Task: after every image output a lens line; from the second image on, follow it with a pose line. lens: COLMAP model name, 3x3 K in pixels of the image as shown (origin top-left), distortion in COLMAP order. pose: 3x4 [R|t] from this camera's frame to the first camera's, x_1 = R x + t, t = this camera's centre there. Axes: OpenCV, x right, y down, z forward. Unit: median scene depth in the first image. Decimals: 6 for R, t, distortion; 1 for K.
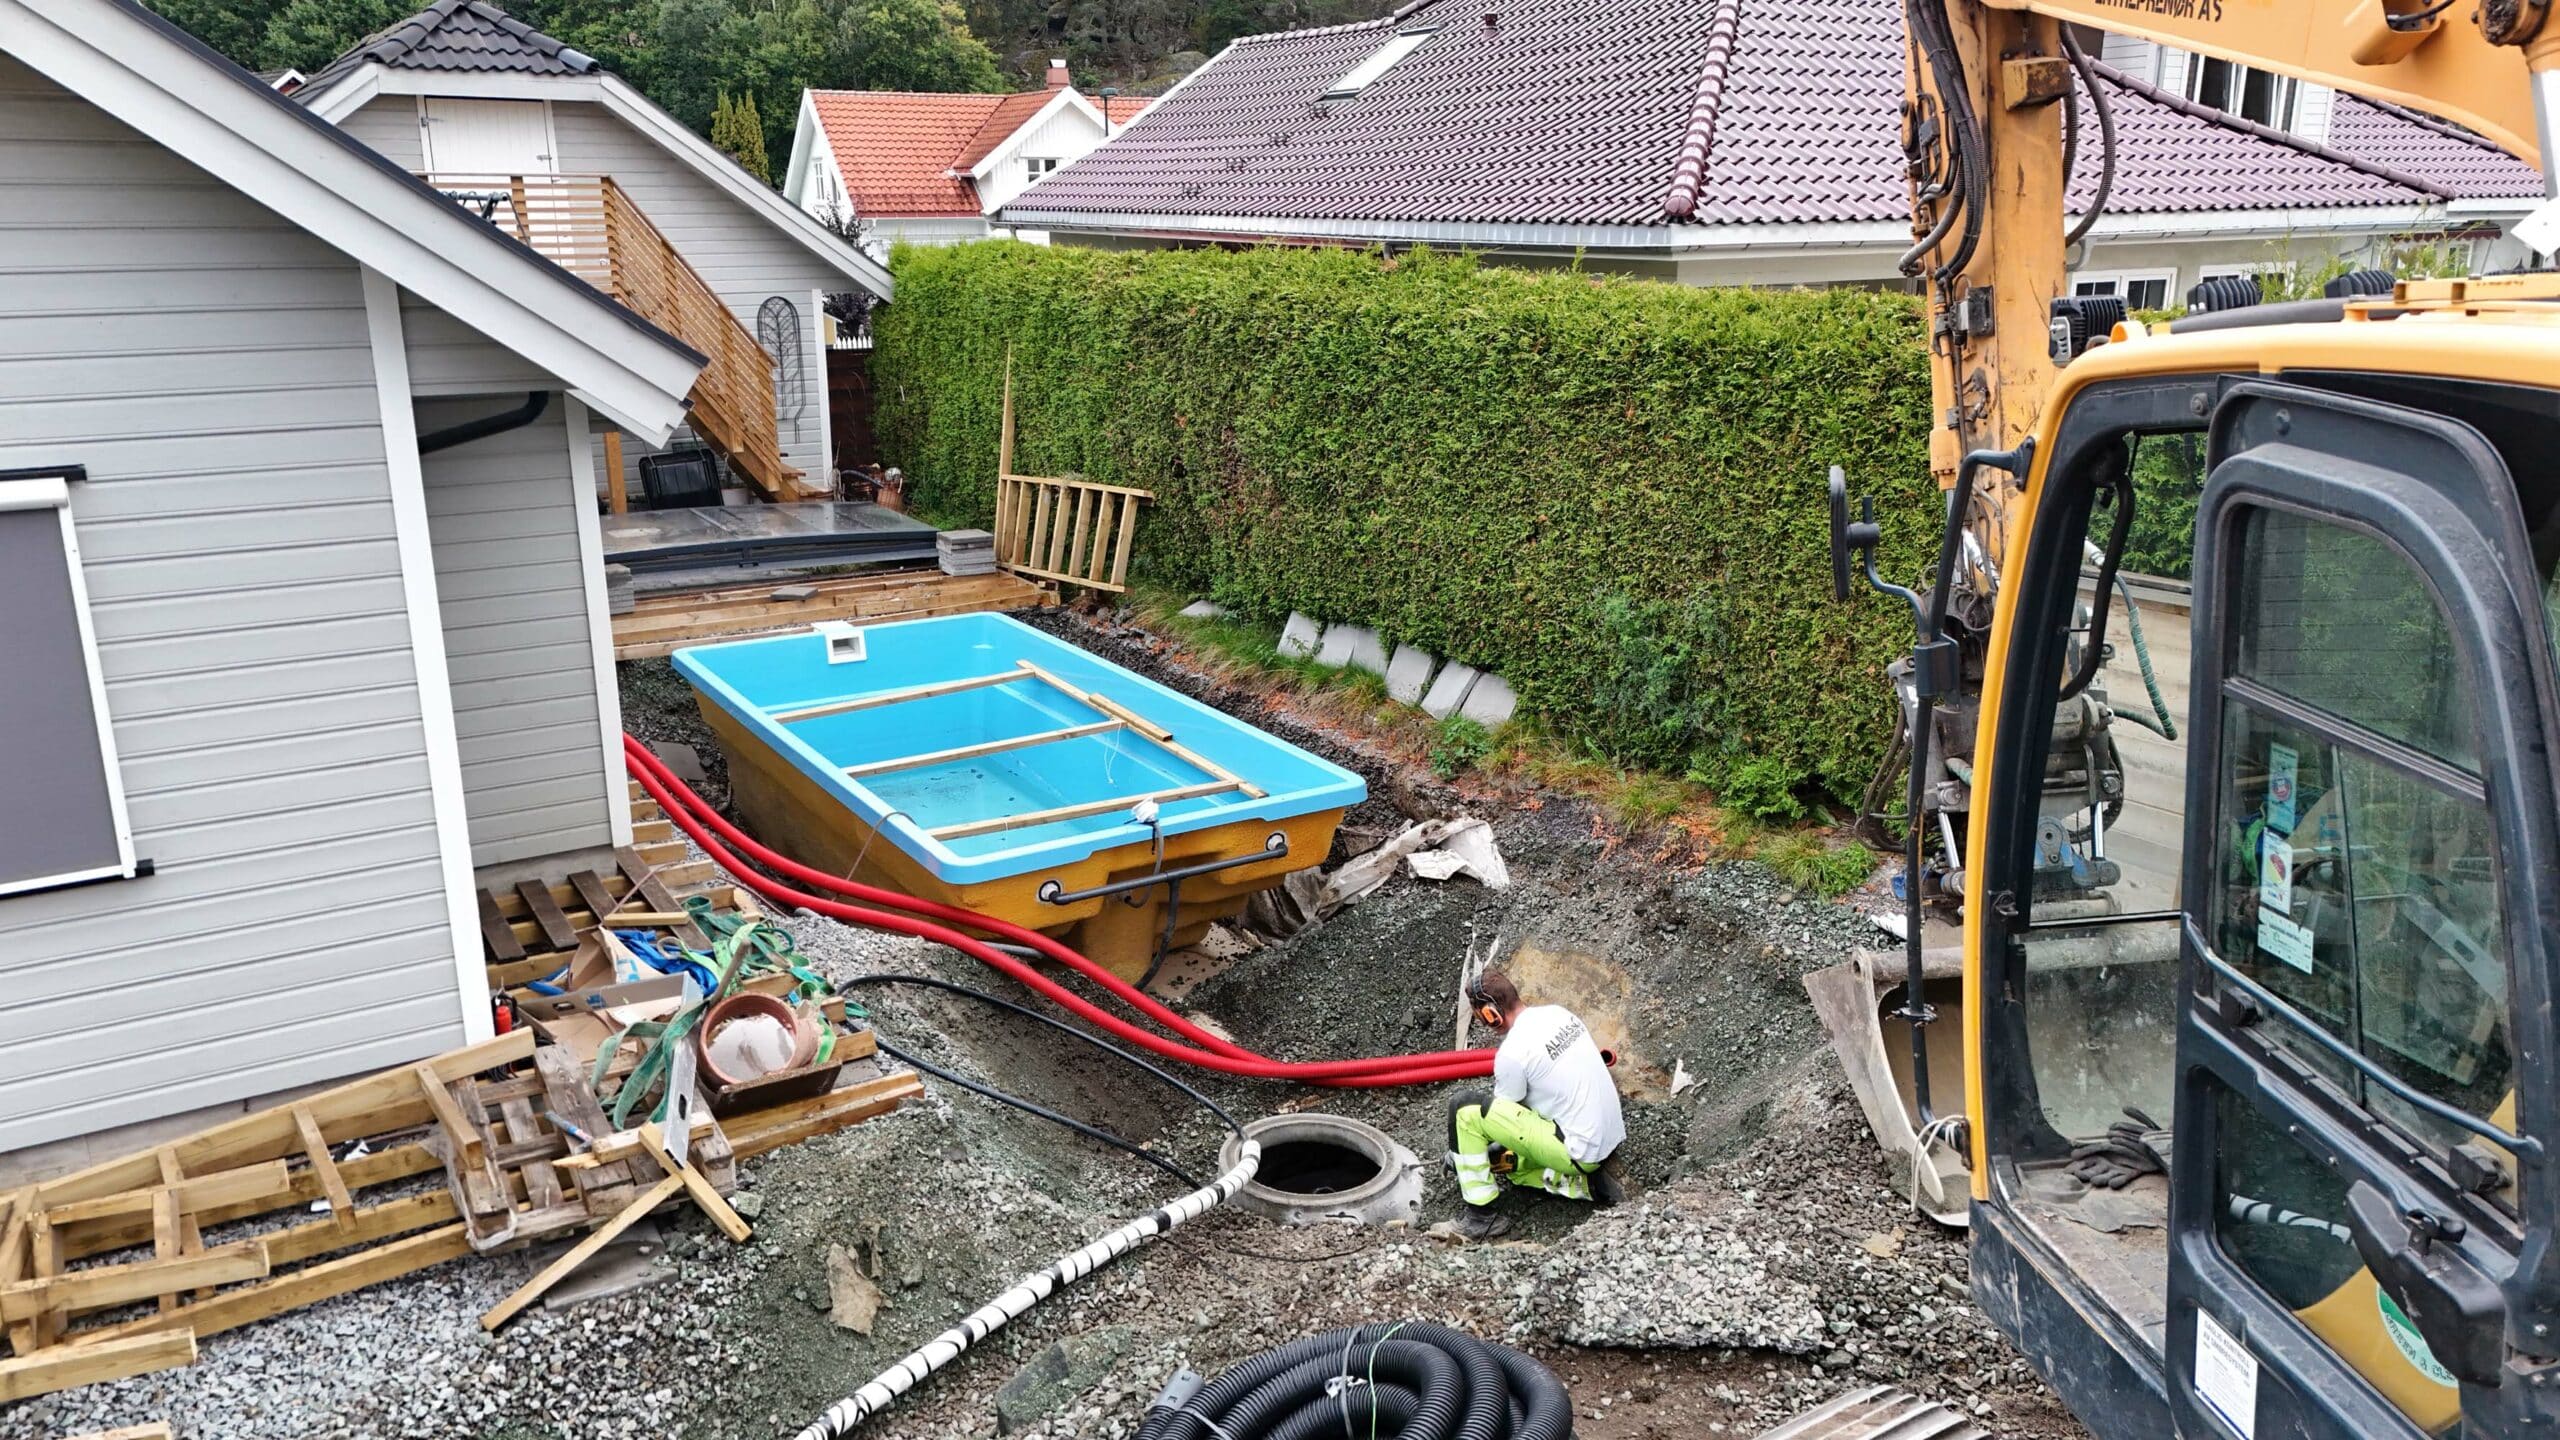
lens RADIAL K [[1852.7, 0, 1280.0], [0, 1852.7, 720.0], [0, 0, 1]] dist [0.247374, -0.000332]
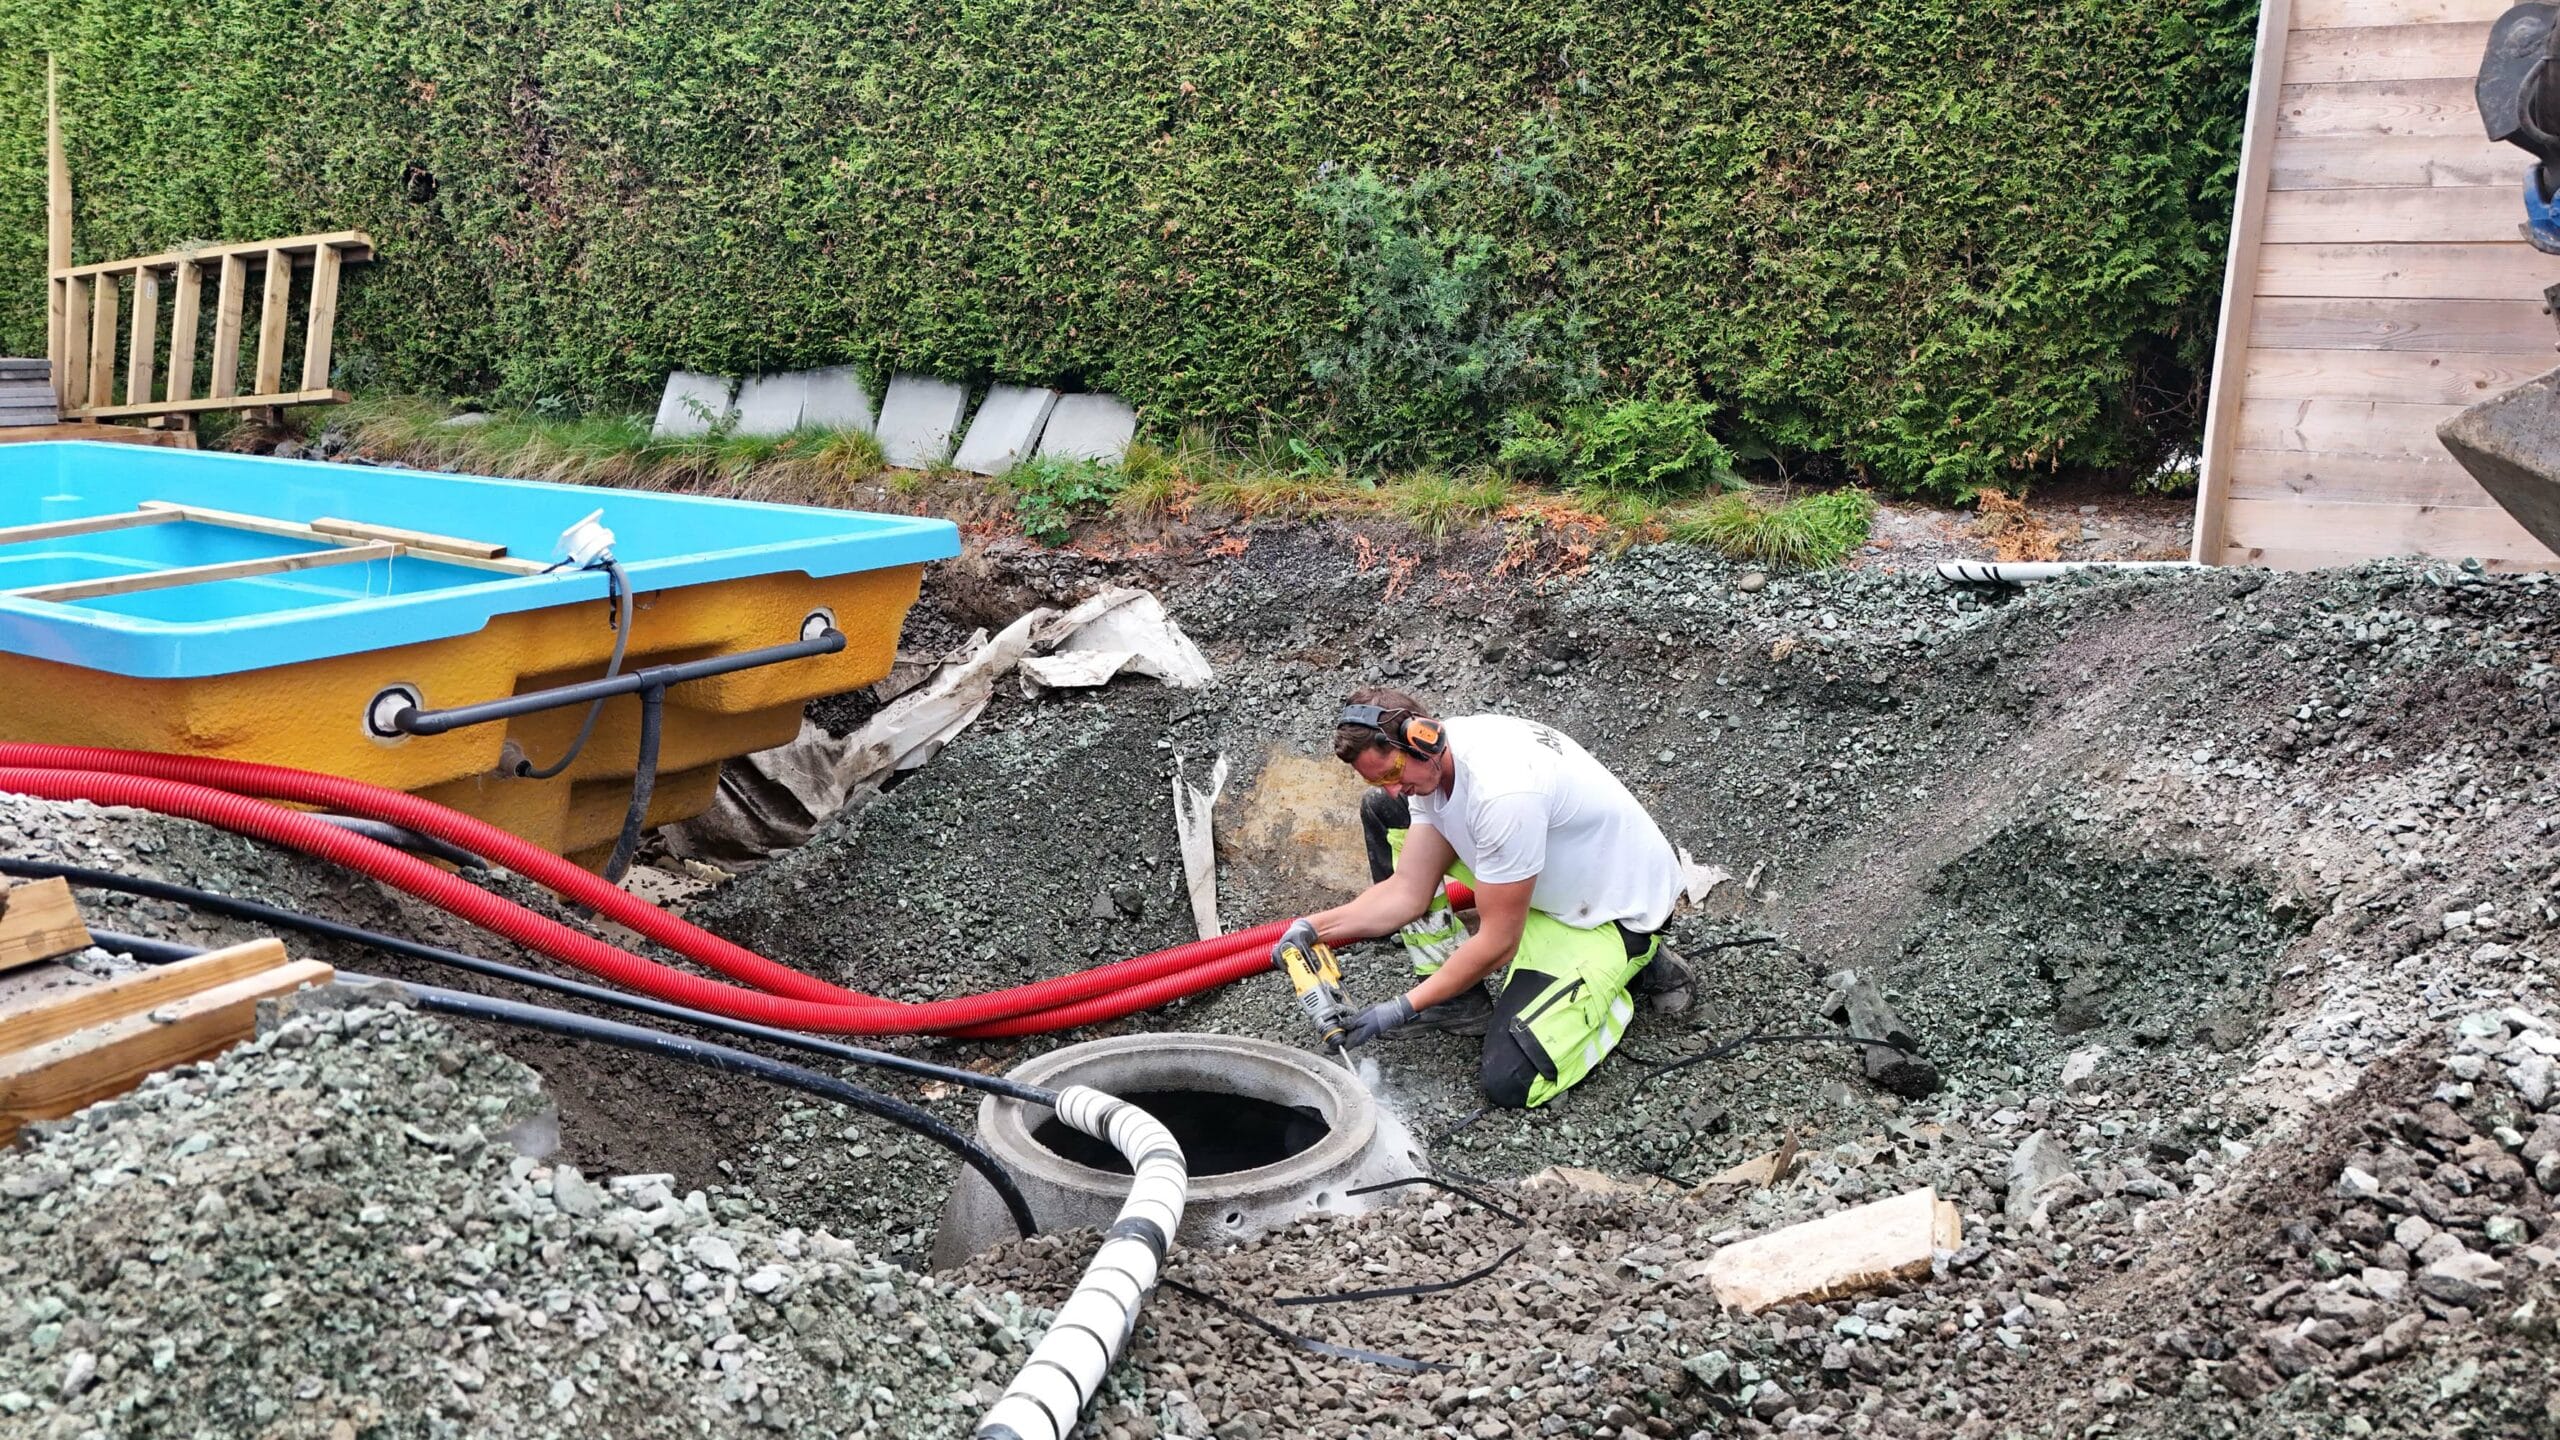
lens RADIAL K [[1875.2, 0, 1280.0], [0, 1875.2, 720.0], [0, 0, 1]] dist [0.081582, -0.057401]
pose [[0.897040, -0.084582, 0.433780, -0.110680], [0.106110, 0.994025, -0.025608, 0.109030], [-0.429022, 0.069000, 0.900655, 0.404866]]
